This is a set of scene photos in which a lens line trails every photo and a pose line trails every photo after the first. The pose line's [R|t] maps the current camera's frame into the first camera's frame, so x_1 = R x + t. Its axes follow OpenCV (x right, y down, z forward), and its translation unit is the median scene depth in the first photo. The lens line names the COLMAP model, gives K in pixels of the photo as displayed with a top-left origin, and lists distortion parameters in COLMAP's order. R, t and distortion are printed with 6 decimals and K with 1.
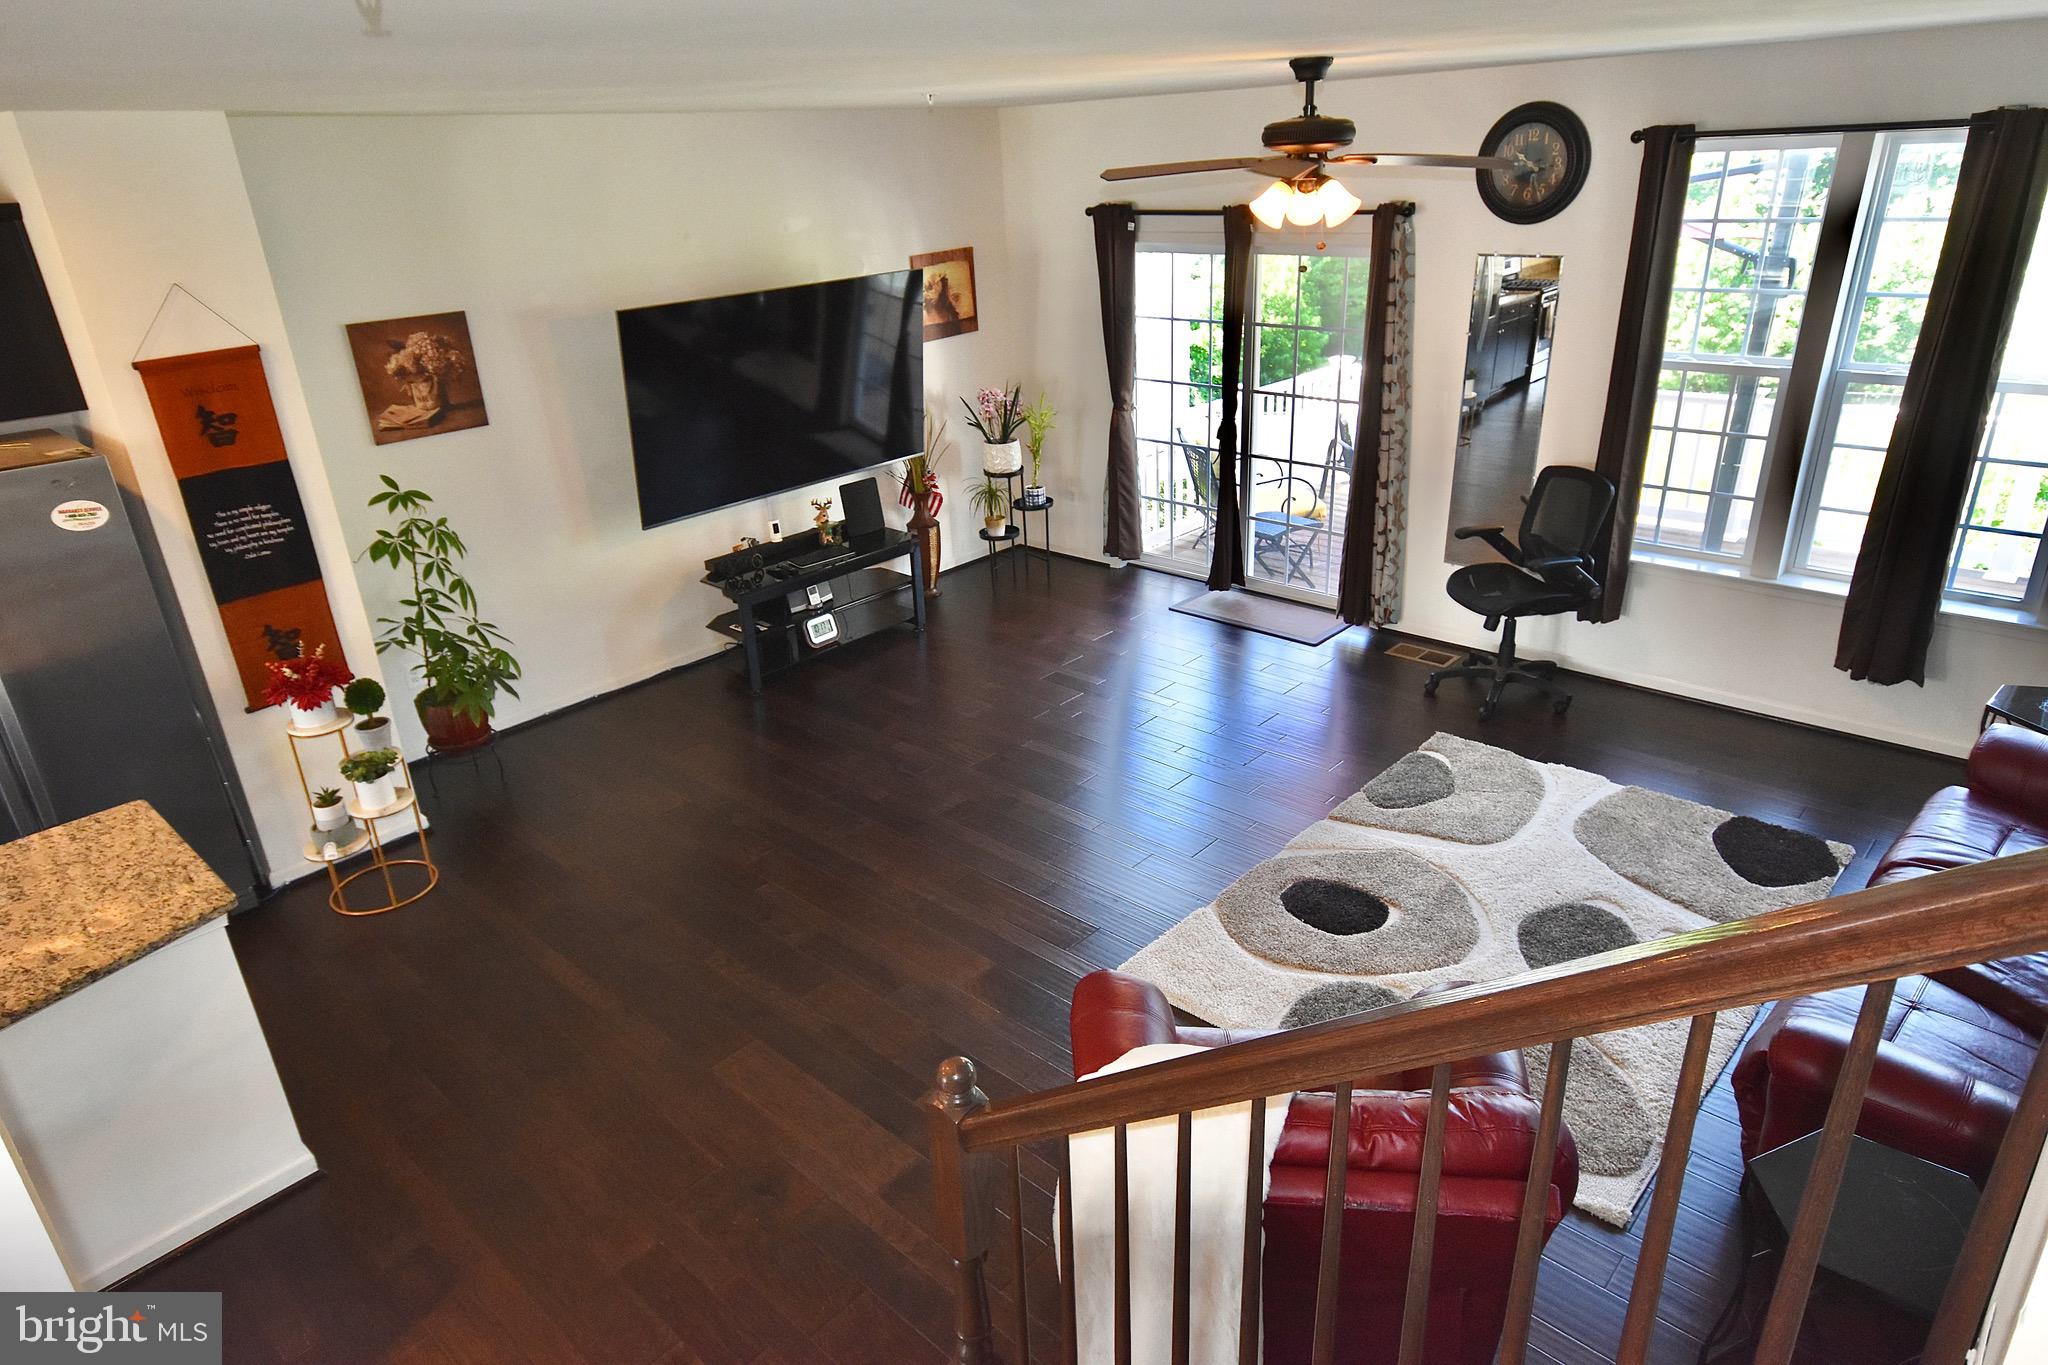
lens RADIAL K [[1244.2, 0, 1024.0], [0, 1244.2, 682.5], [0, 0, 1]] dist [0.002170, 0.000298]
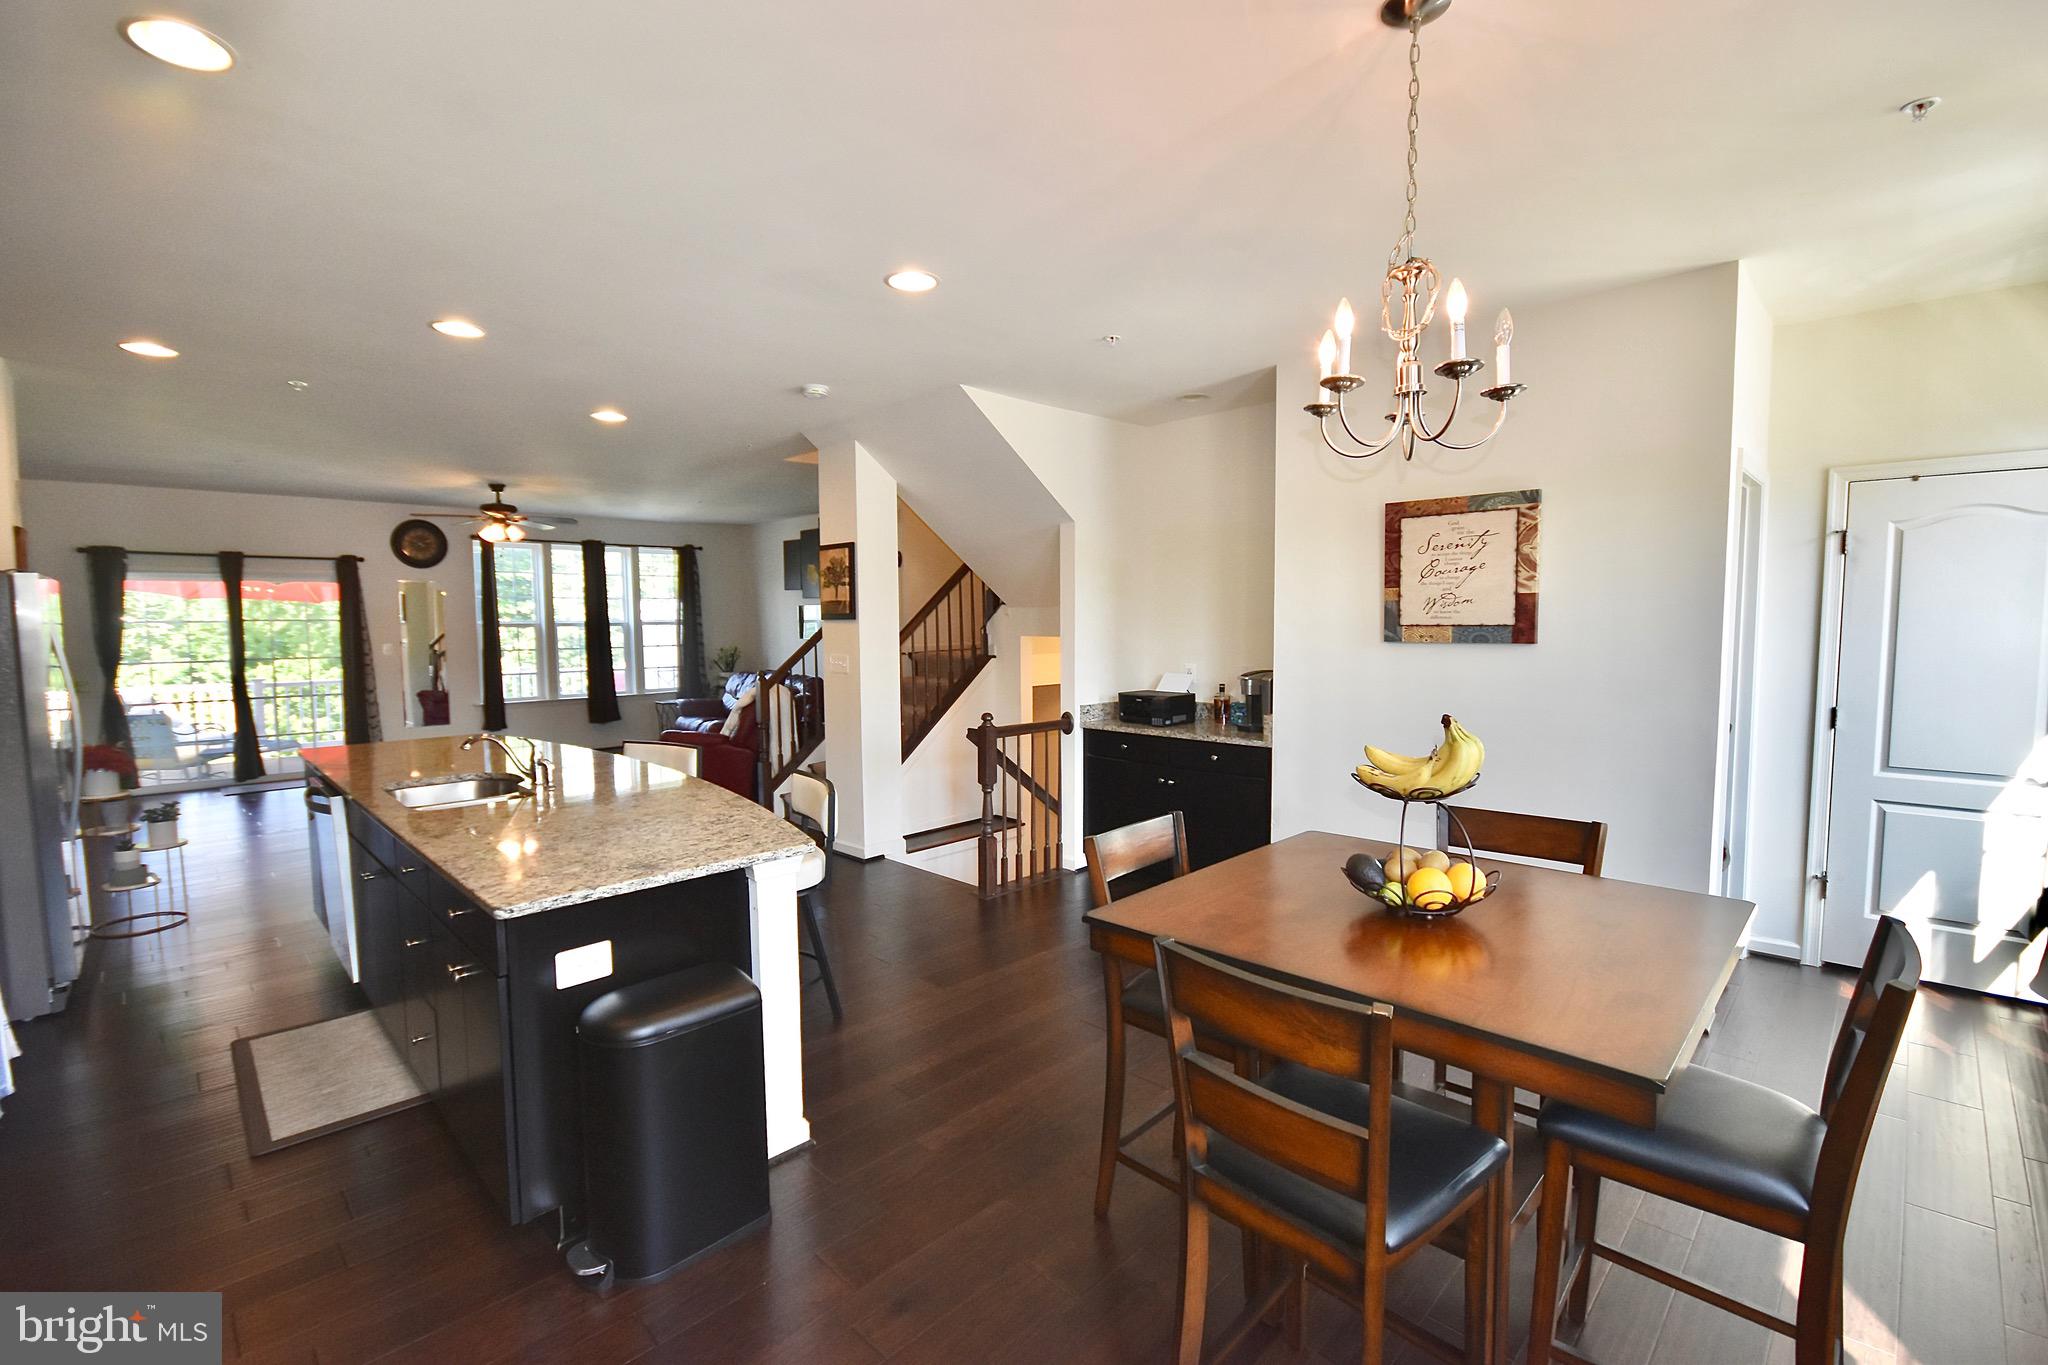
lens RADIAL K [[887.8, 0, 1018.4], [0, 887.8, 683.9], [0, 0, 1]] dist [0.031568, -0.024435]
pose [[0.057411, -0.029998, 0.997900, -1.207386], [0.400981, 0.916075, 0.004469, 0.262476], [-0.914286, 0.399883, 0.064621, -0.018233]]
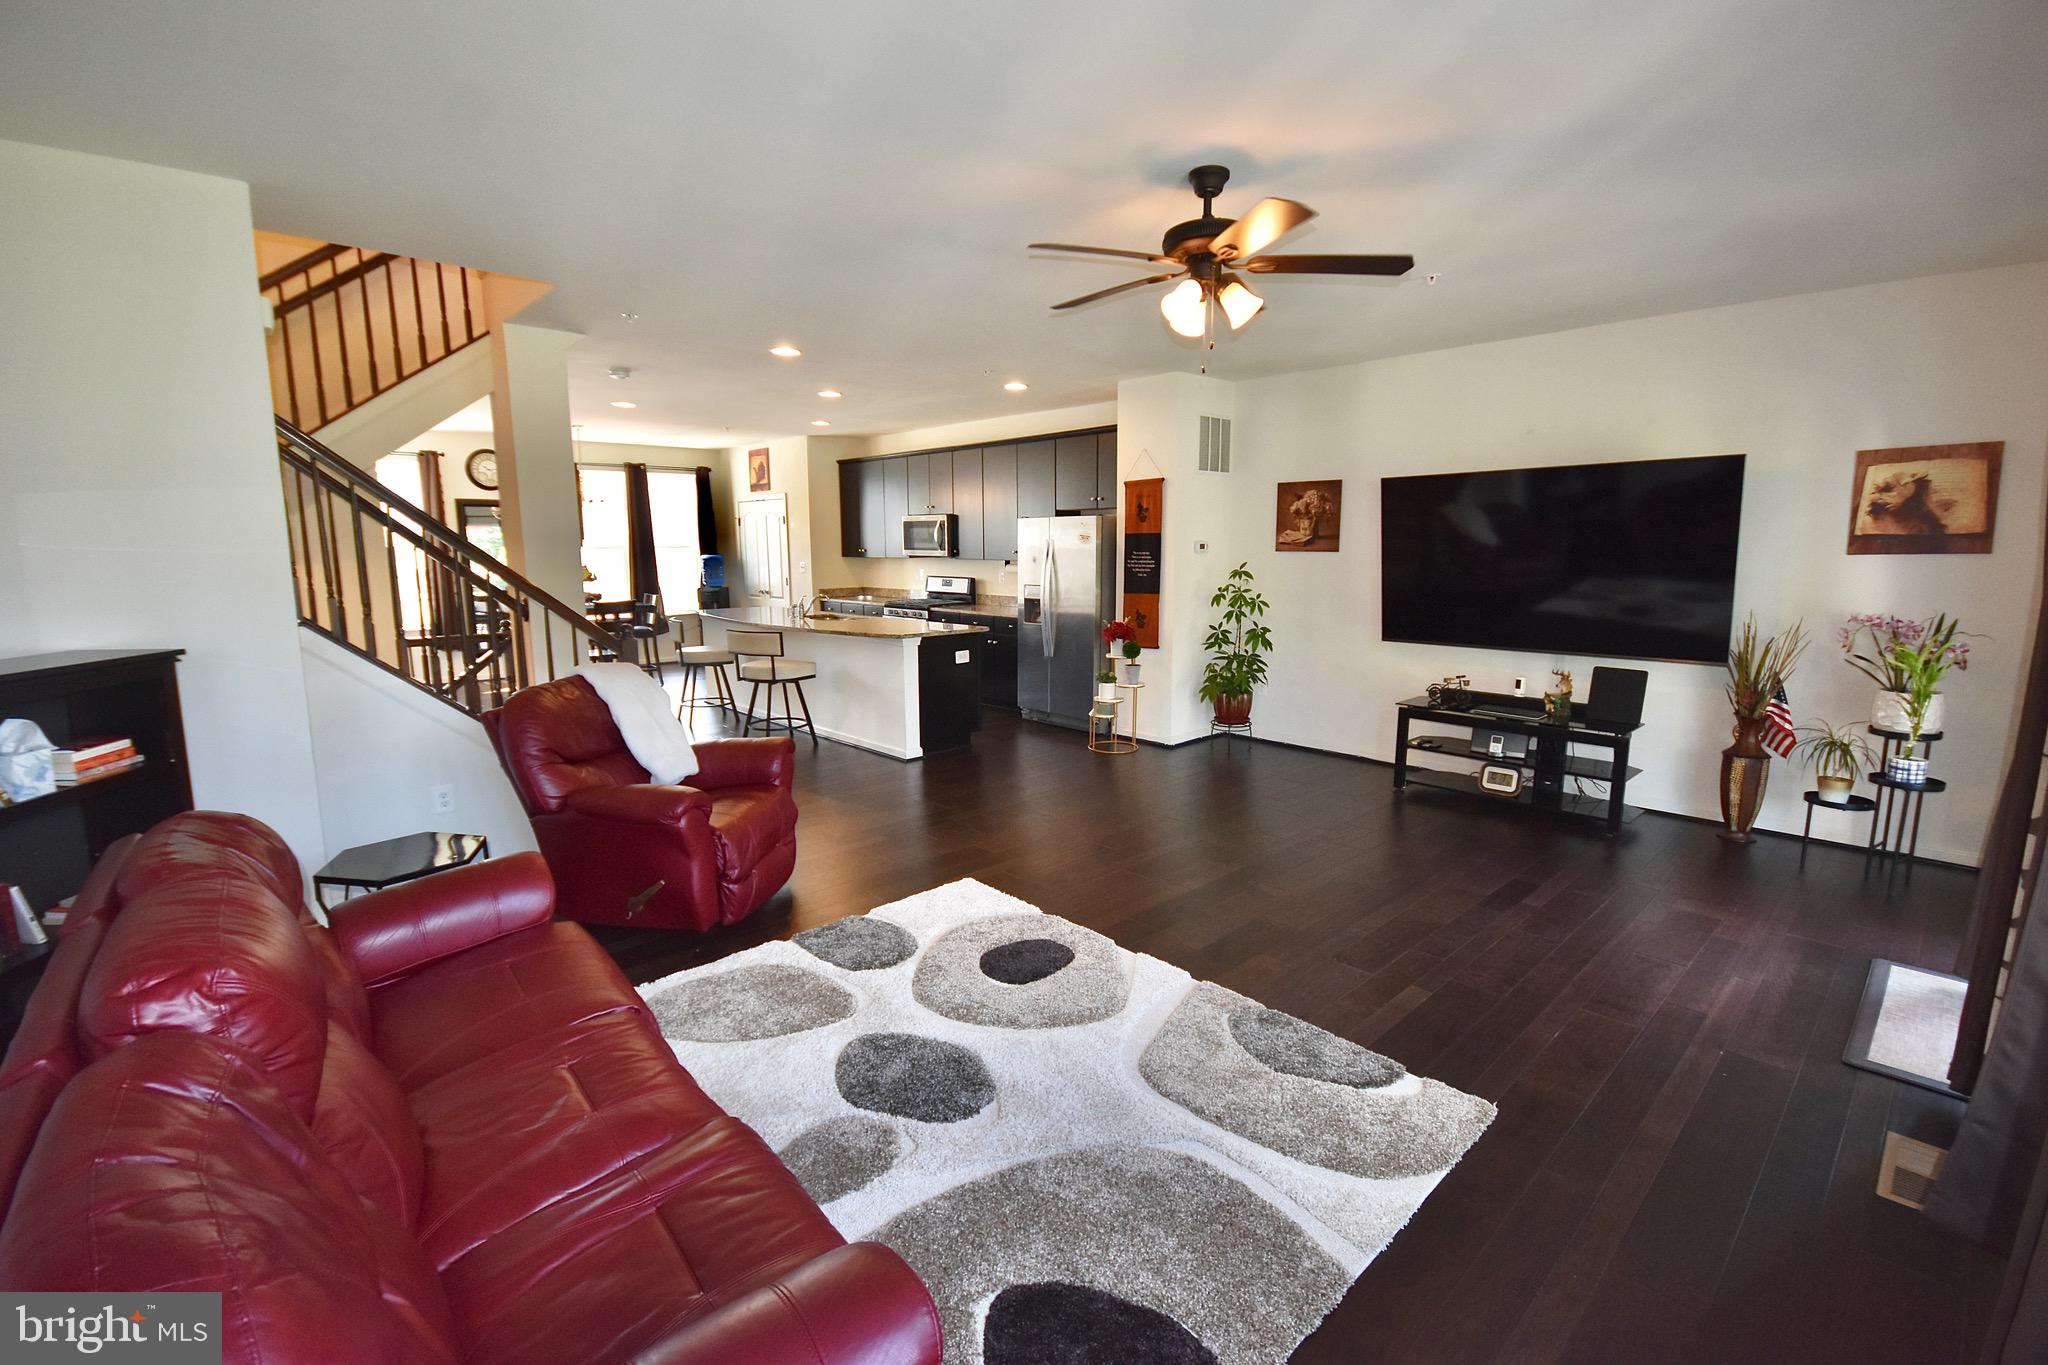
lens RADIAL K [[887.8, 0, 1018.4], [0, 887.8, 683.9], [0, 0, 1]] dist [0.031568, -0.024435]
pose [[-0.104847, 0.203044, -0.973540, 0.739451], [-0.385197, 0.894229, 0.227987, -0.159082], [0.916859, 0.398908, -0.015546, 0.715475]]
